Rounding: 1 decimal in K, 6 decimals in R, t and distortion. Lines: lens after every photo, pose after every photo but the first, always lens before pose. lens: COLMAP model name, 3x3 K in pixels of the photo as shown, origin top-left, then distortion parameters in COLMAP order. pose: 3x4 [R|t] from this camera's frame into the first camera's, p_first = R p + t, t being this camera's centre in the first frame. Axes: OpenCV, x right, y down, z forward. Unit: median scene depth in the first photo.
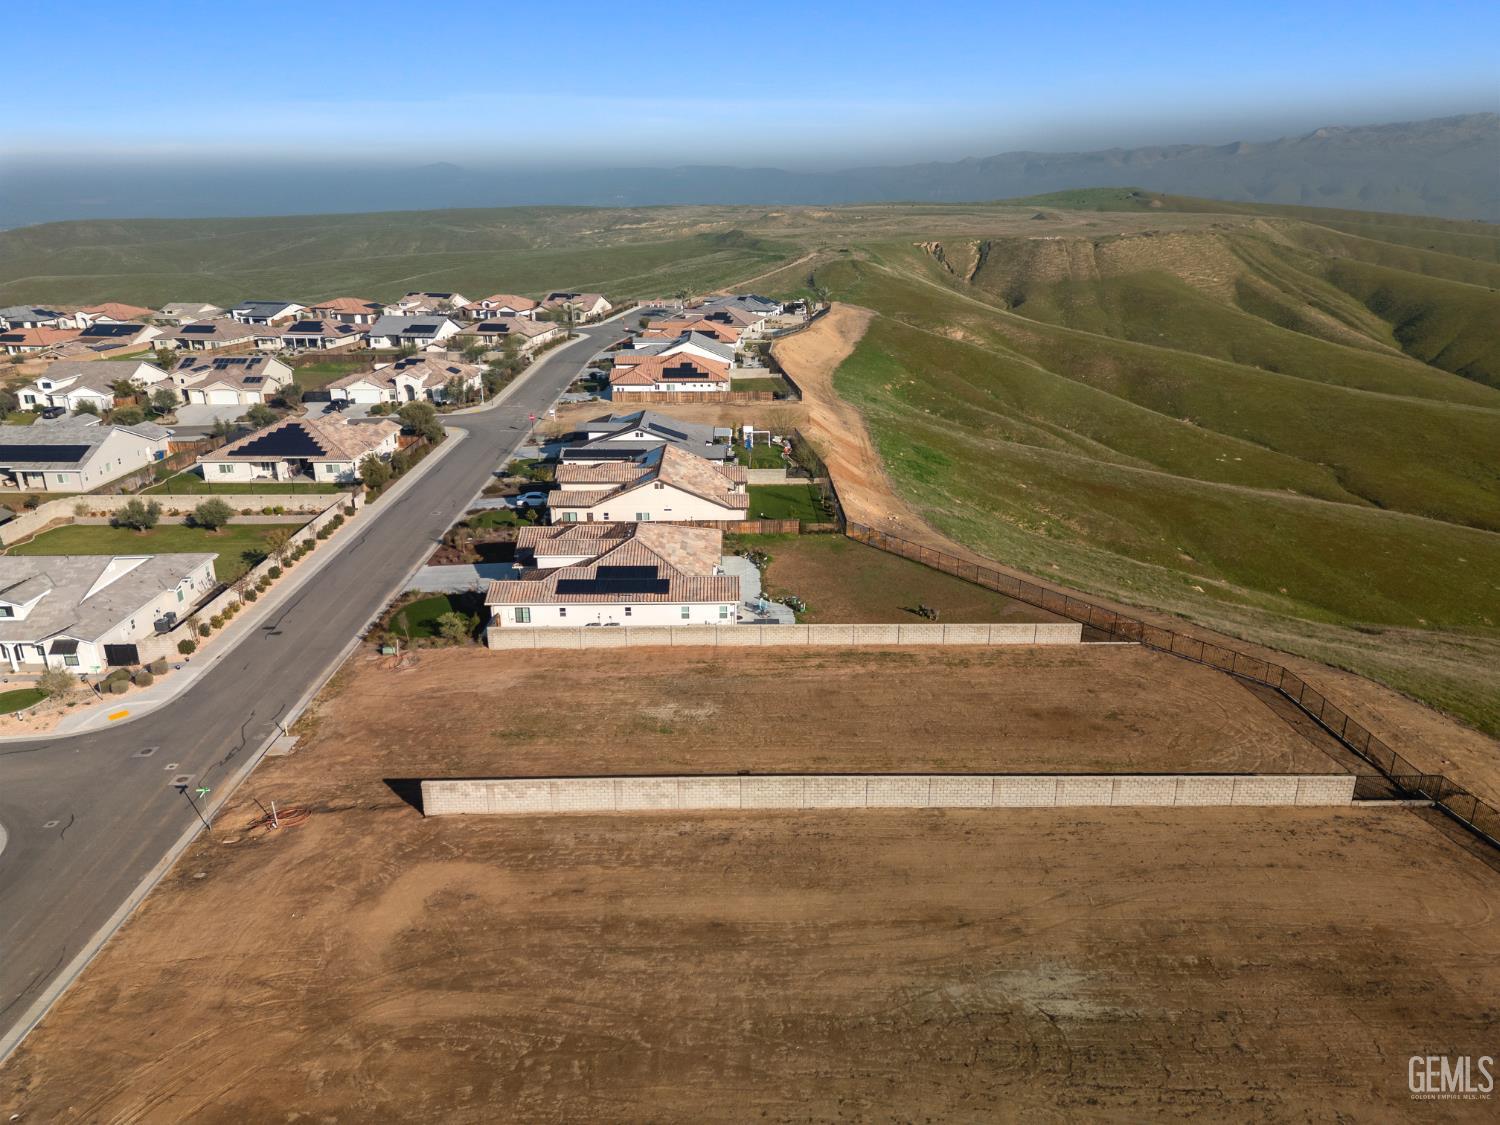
lens RADIAL K [[1043.9, 0, 752.5], [0, 1043.9, 555.8], [0, 0, 1]] dist [0.098389, -0.111307]
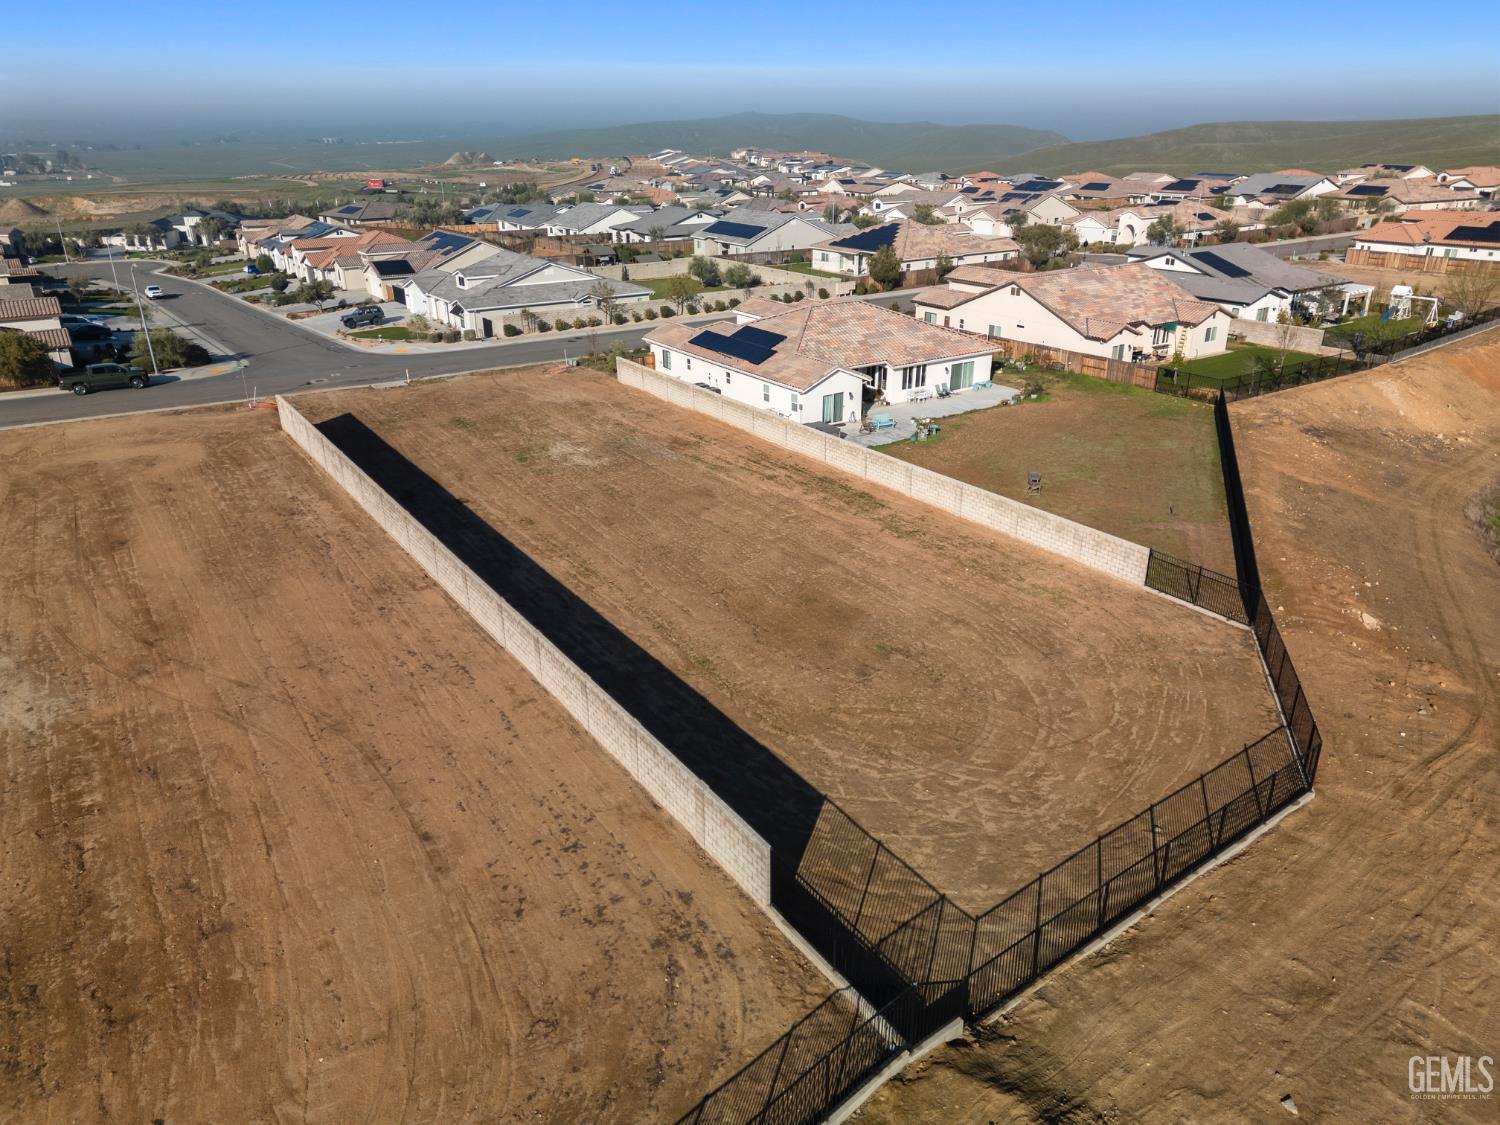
lens RADIAL K [[1041.7, 0, 751.6], [0, 1041.7, 567.1], [0, 0, 1]] dist [0.089786, -0.094012]
pose [[0.544054, 0.325477, -0.773350, 0.632228], [-0.267479, 0.940887, 0.207815, 0.018343], [0.795274, 0.093793, 0.598951, 0.562415]]
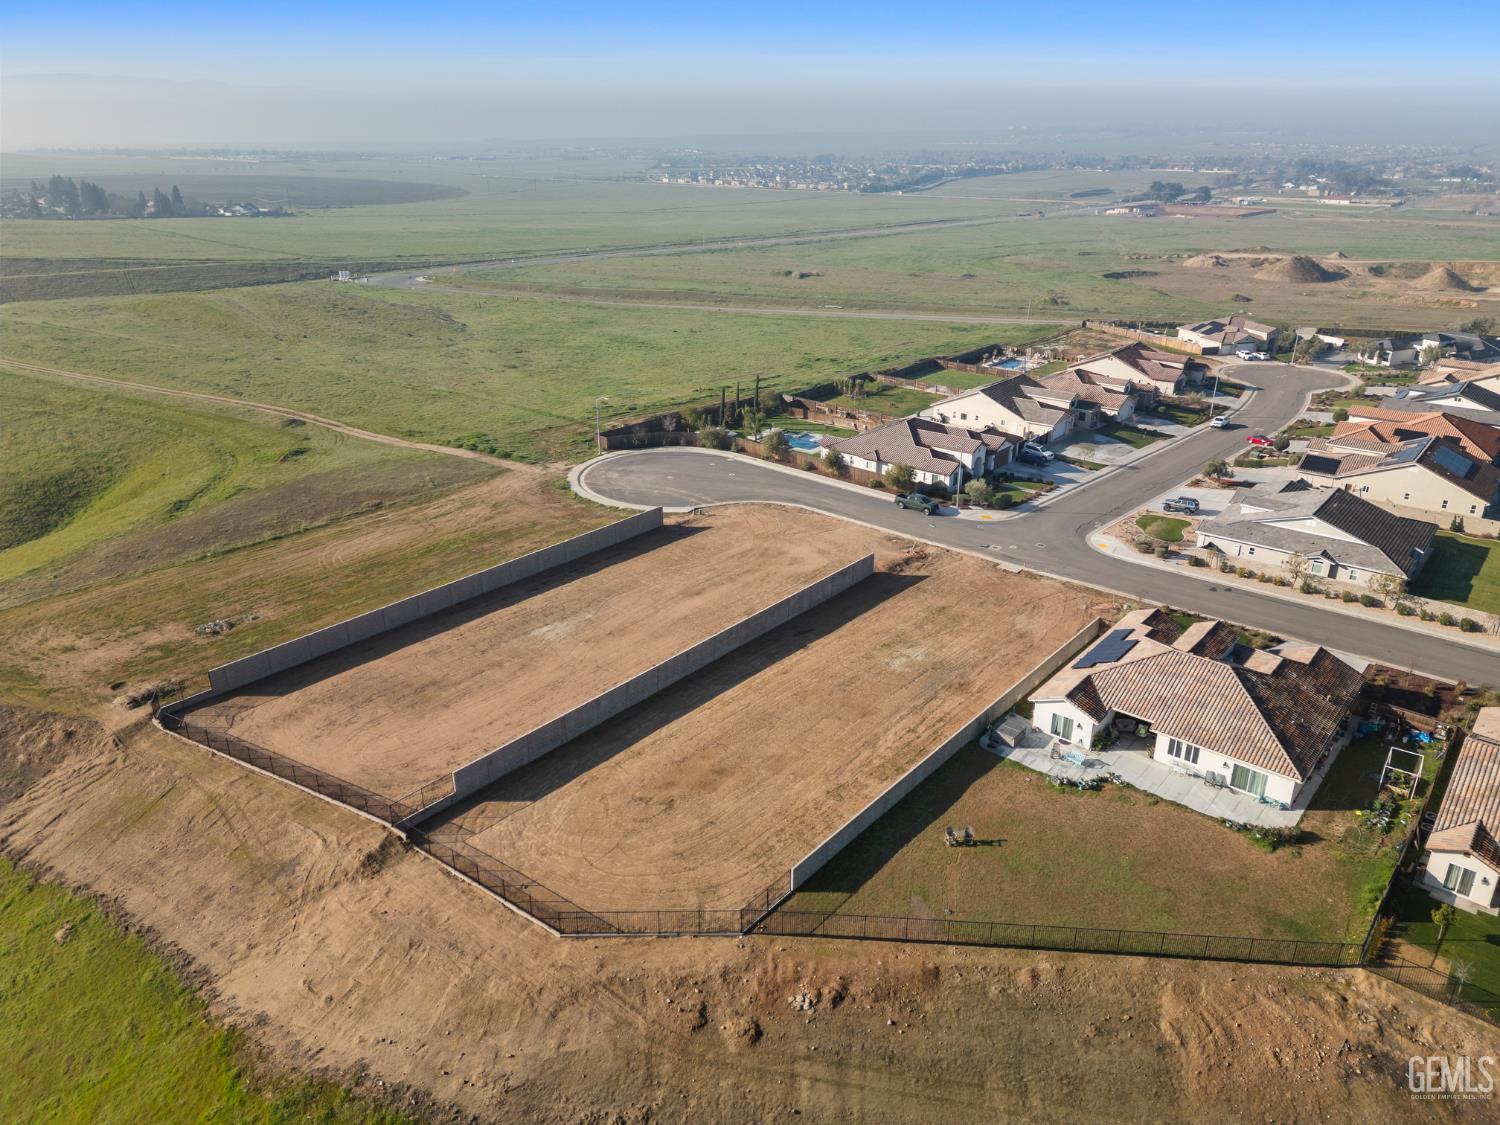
lens RADIAL K [[1043.9, 0, 752.5], [0, 1043.9, 555.8], [0, 0, 1]] dist [0.098389, -0.111307]
pose [[-0.651920, 0.290002, -0.700642, 0.849479], [-0.247240, 0.792194, 0.557943, -0.574952], [0.716849, 0.536961, -0.444747, 1.251662]]
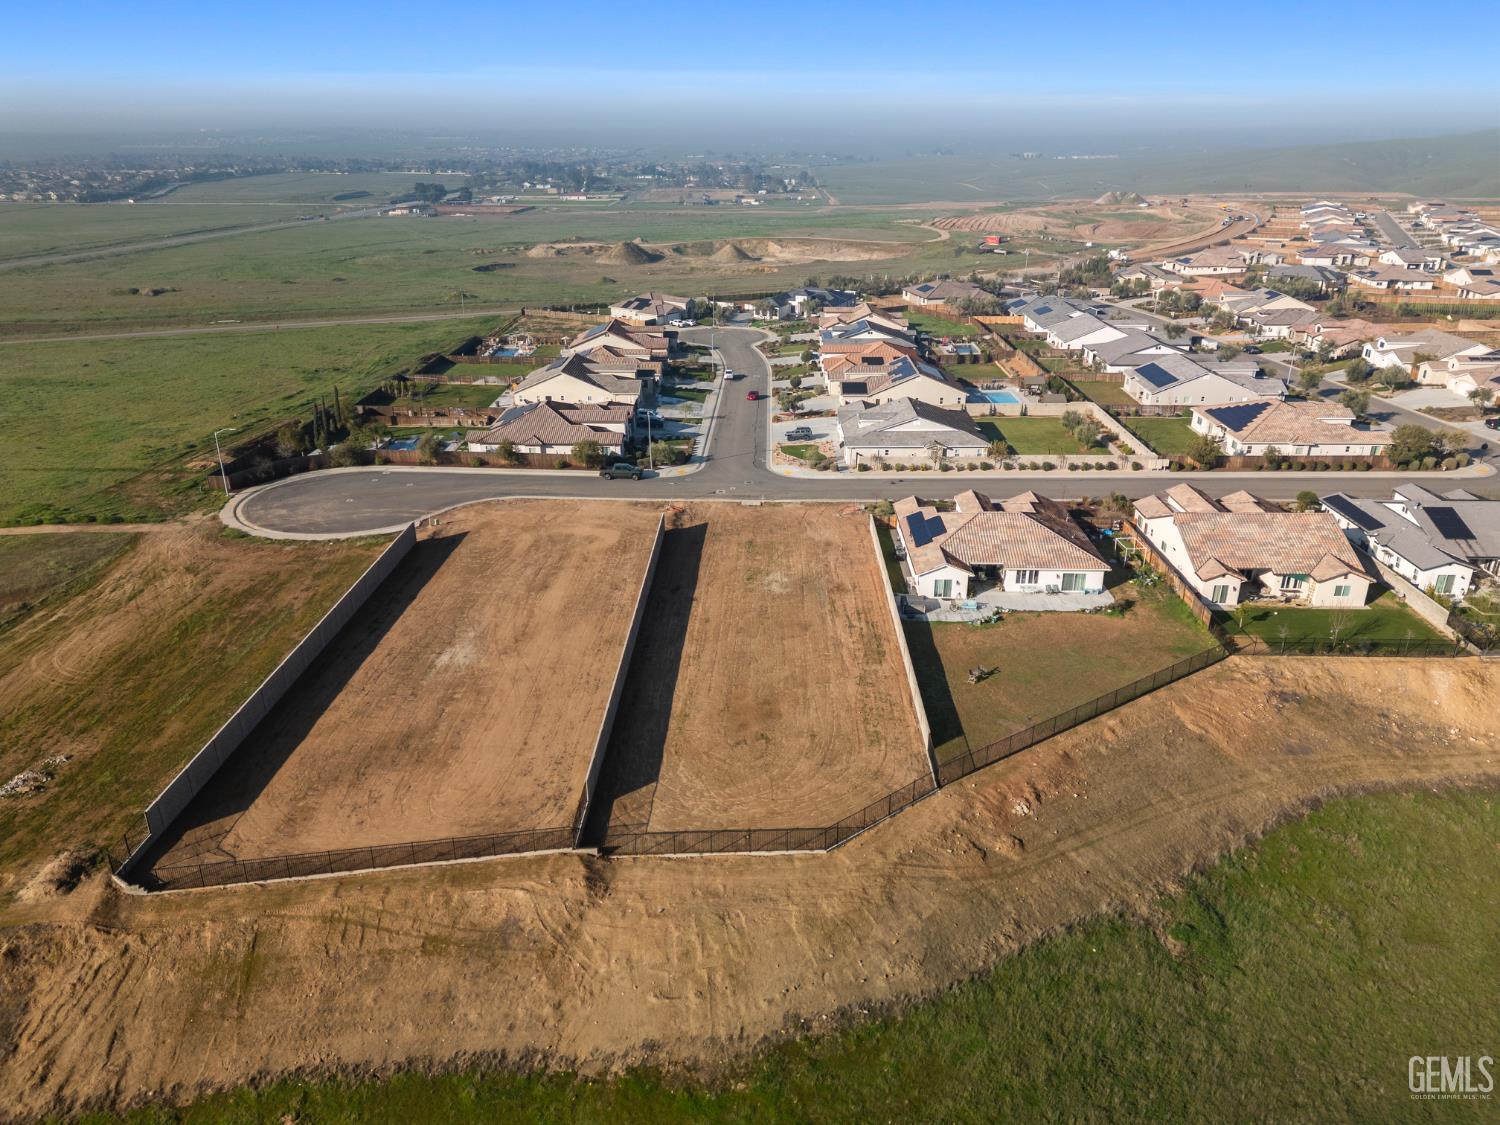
lens RADIAL K [[1043.9, 0, 752.5], [0, 1043.9, 555.8], [0, 0, 1]] dist [0.098389, -0.111307]
pose [[-0.031840, 0.379167, -0.924780, 1.166509], [-0.326304, 0.870610, 0.368191, -0.378018], [0.944728, 0.313483, 0.096004, 0.742778]]
